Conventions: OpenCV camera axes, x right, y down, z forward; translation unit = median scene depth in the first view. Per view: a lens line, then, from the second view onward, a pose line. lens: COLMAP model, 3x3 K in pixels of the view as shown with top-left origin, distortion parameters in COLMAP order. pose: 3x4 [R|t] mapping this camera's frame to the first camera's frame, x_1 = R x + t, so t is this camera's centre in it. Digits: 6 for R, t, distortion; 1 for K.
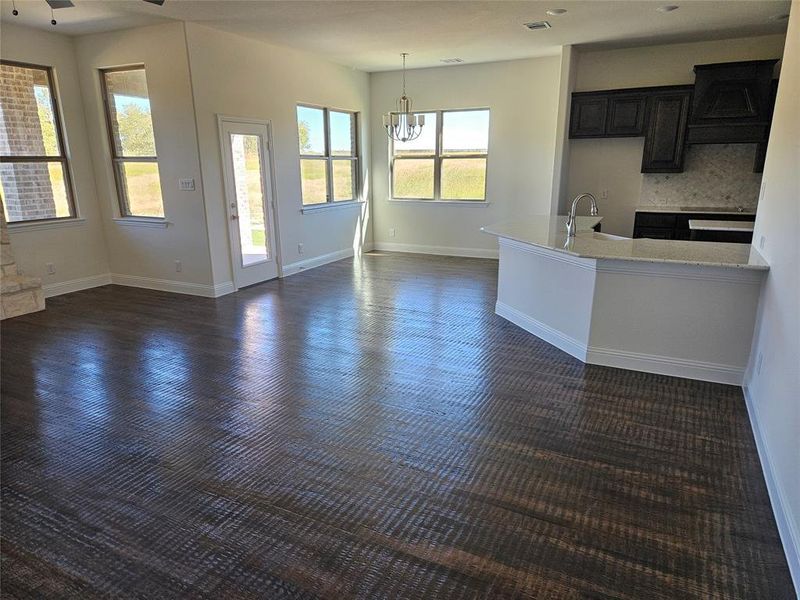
lens RADIAL K [[530.8, 0, 388.1], [0, 530.8, 308.5], [0, 0, 1]] dist [0.066859, -0.044677]
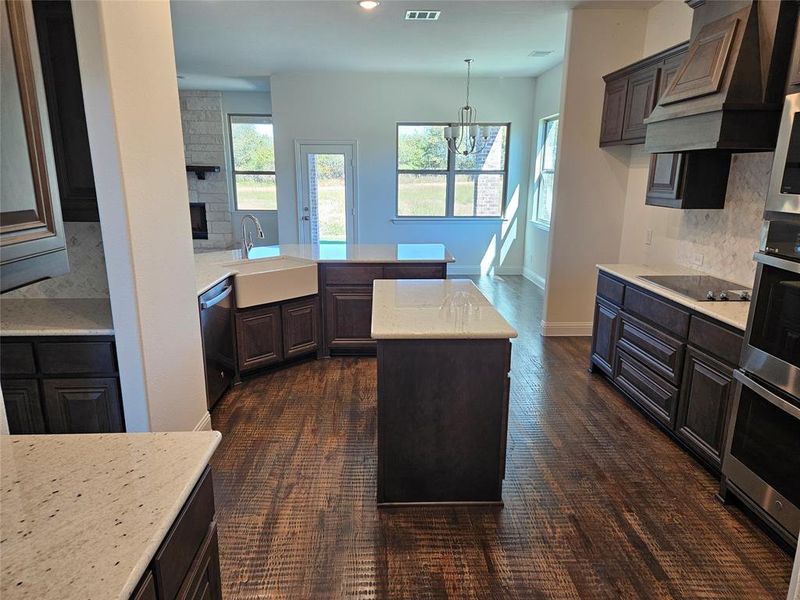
lens RADIAL K [[530.8, 0, 396.8], [0, 530.8, 303.3], [0, 0, 1]] dist [0.066859, -0.044677]
pose [[0.476179, 0.217406, -0.852049, 0.840249], [-0.241355, 0.964056, 0.111100, -0.148432], [0.845577, 0.152743, 0.511536, 0.495085]]
